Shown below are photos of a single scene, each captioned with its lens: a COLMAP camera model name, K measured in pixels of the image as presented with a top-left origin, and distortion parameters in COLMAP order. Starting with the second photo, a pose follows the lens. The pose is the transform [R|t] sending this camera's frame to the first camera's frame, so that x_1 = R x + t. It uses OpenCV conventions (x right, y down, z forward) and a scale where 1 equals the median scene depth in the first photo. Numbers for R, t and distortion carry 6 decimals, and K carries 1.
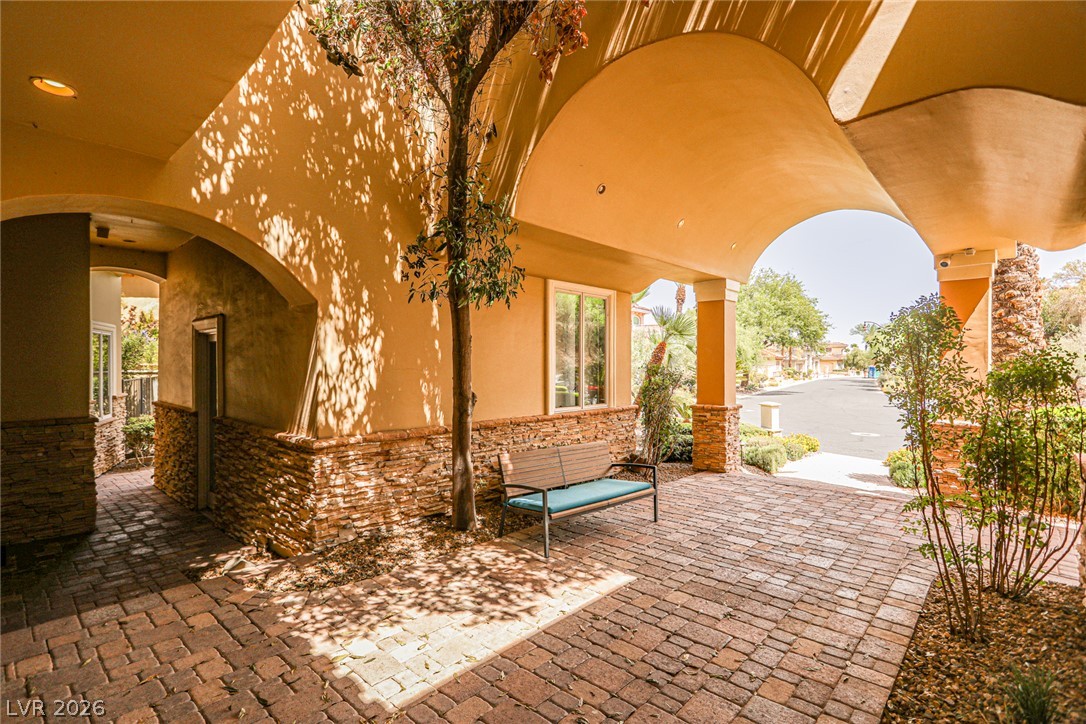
lens RADIAL K [[507.4, 0, 543.0], [0, 507.4, 362.0], [0, 0, 1]] dist [0.000445, -0.000021]
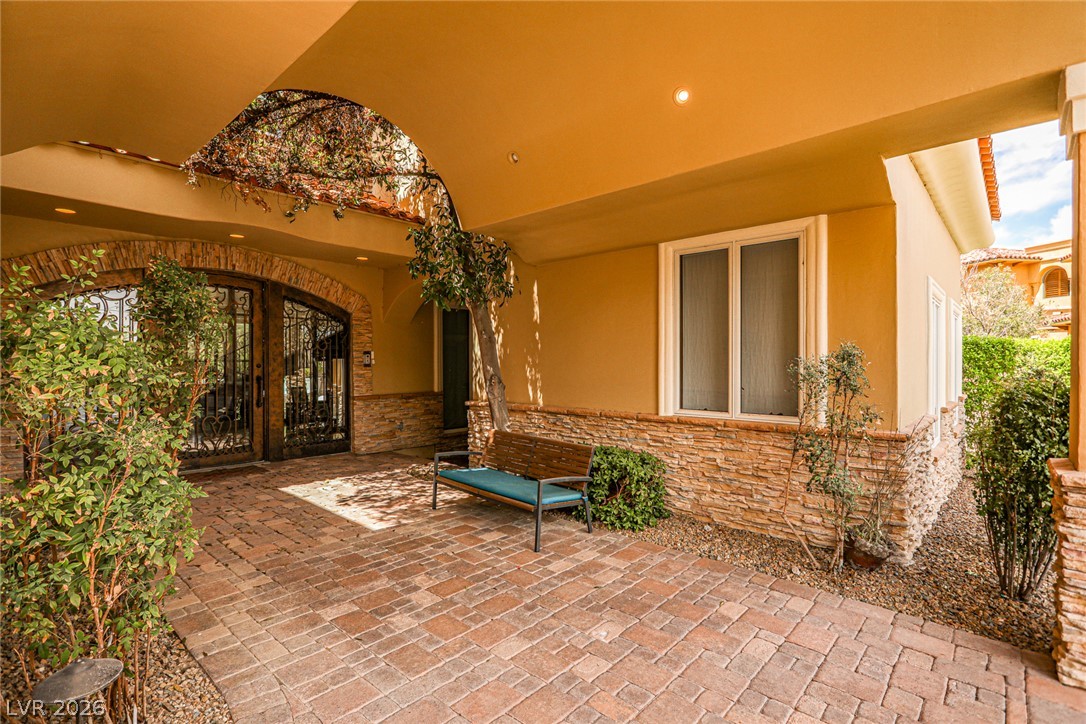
lens RADIAL K [[524.9, 0, 540.9], [0, 524.9, 359.4], [0, 0, 1]] dist [0.000611, -0.000122]
pose [[0.016261, -0.004270, -0.999859, 1.386042], [0.000944, 0.999991, -0.004255, 0.034842], [0.999867, -0.000875, 0.016264, 1.347484]]
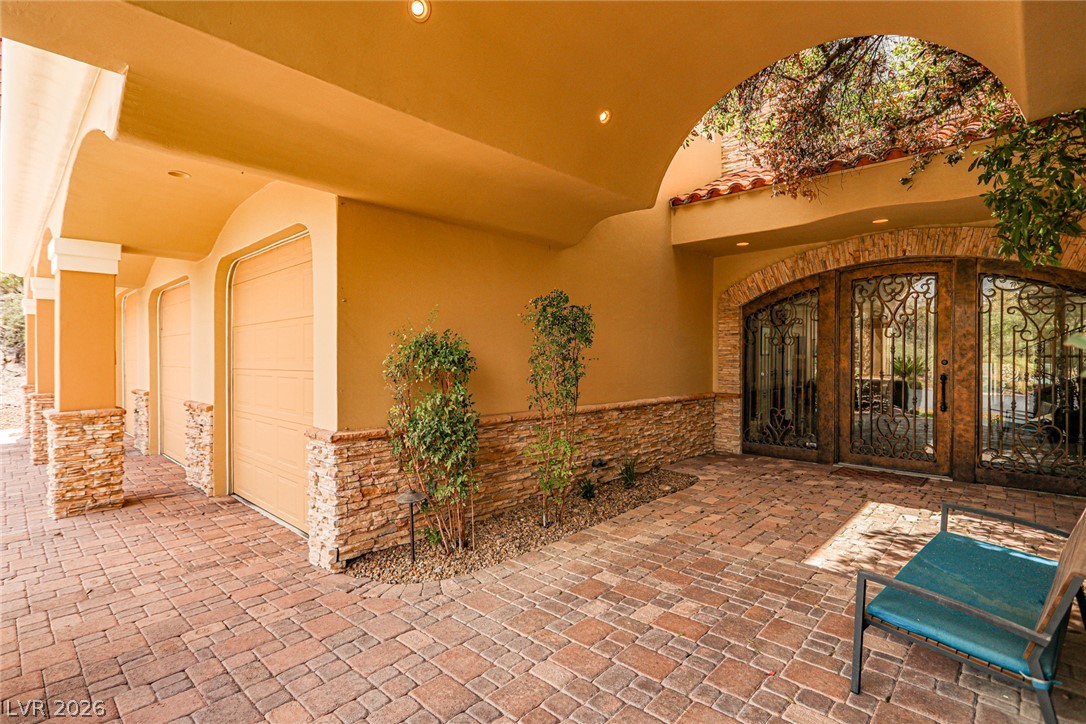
lens RADIAL K [[524.9, 0, 540.9], [0, 524.9, 359.4], [0, 0, 1]] dist [0.000611, -0.000122]
pose [[-0.999938, 0.001273, 0.011096, 0.664587], [0.001309, 0.999994, 0.003258, 0.033275], [-0.011091, 0.003272, -0.999933, 1.976134]]
